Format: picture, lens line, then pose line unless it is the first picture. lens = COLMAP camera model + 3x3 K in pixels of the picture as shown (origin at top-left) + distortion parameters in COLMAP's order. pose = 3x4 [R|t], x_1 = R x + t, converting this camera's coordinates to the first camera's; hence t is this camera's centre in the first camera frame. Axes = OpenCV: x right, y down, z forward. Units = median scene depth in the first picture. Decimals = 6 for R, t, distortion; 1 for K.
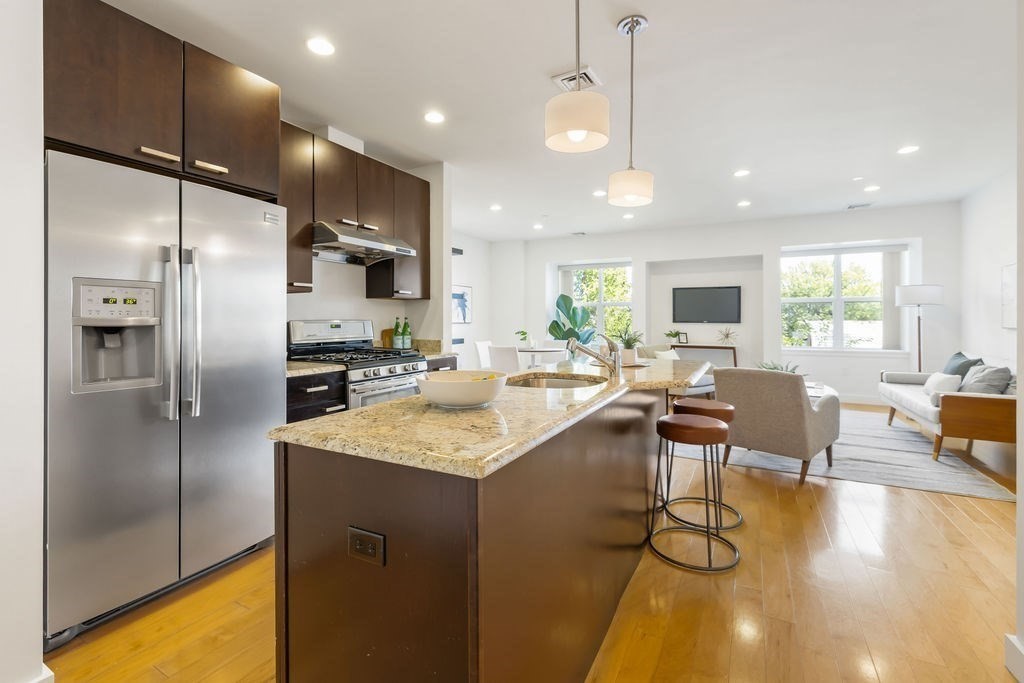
lens RADIAL K [[465.4, 0, 505.7], [0, 465.4, 322.6], [0, 0, 1]] dist [0.000438, 0.000048]
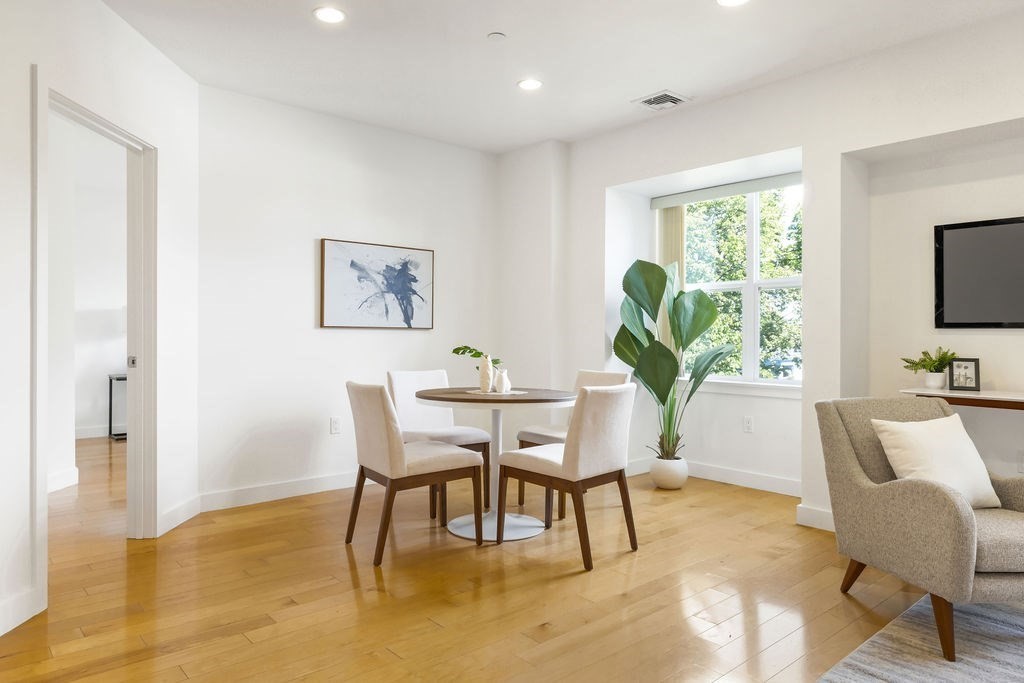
lens RADIAL K [[668.9, 0, 512.0], [0, 668.9, 341.5], [0, 0, 1]] dist [0.002667, 0.000339]
pose [[0.934749, 0.008551, -0.355205, 0.290985], [-0.007463, 0.999962, 0.004432, 0.011694], [0.355230, -0.001492, 0.934778, 0.514572]]
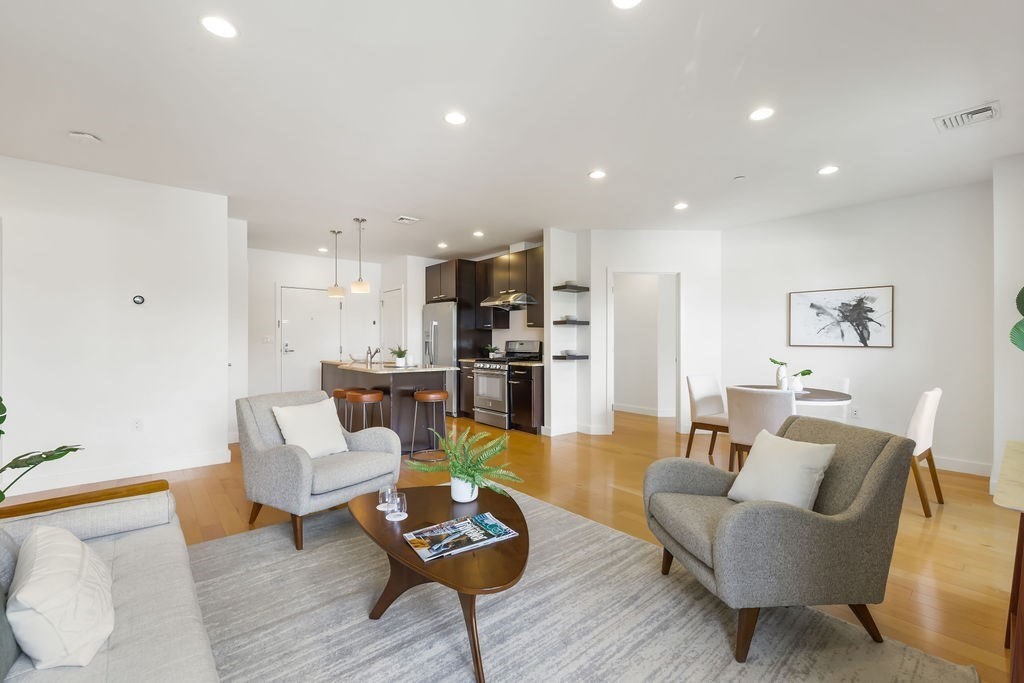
lens RADIAL K [[428.9, 0, 512.0], [0, 428.9, 341.5], [0, 0, 1]] dist [0.000573, 0.000135]
pose [[-0.365605, 0.000953, -0.930770, 0.750165], [-0.008176, 0.999958, 0.004236, -0.006163], [0.930734, 0.009159, -0.365582, 0.938129]]
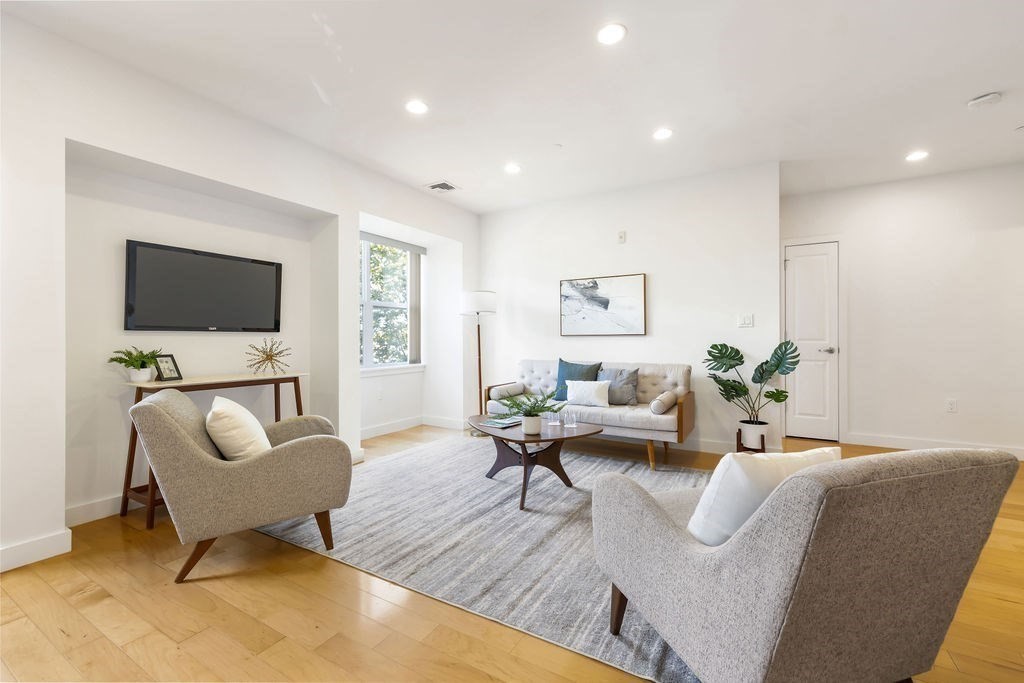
lens RADIAL K [[428.9, 0, 512.0], [0, 428.9, 341.5], [0, 0, 1]] dist [0.000573, 0.000135]
pose [[0.038992, -0.009659, 0.999193, 0.019017], [0.003719, 0.999948, 0.009522, 0.008898], [-0.999233, 0.003345, 0.039026, 0.795252]]
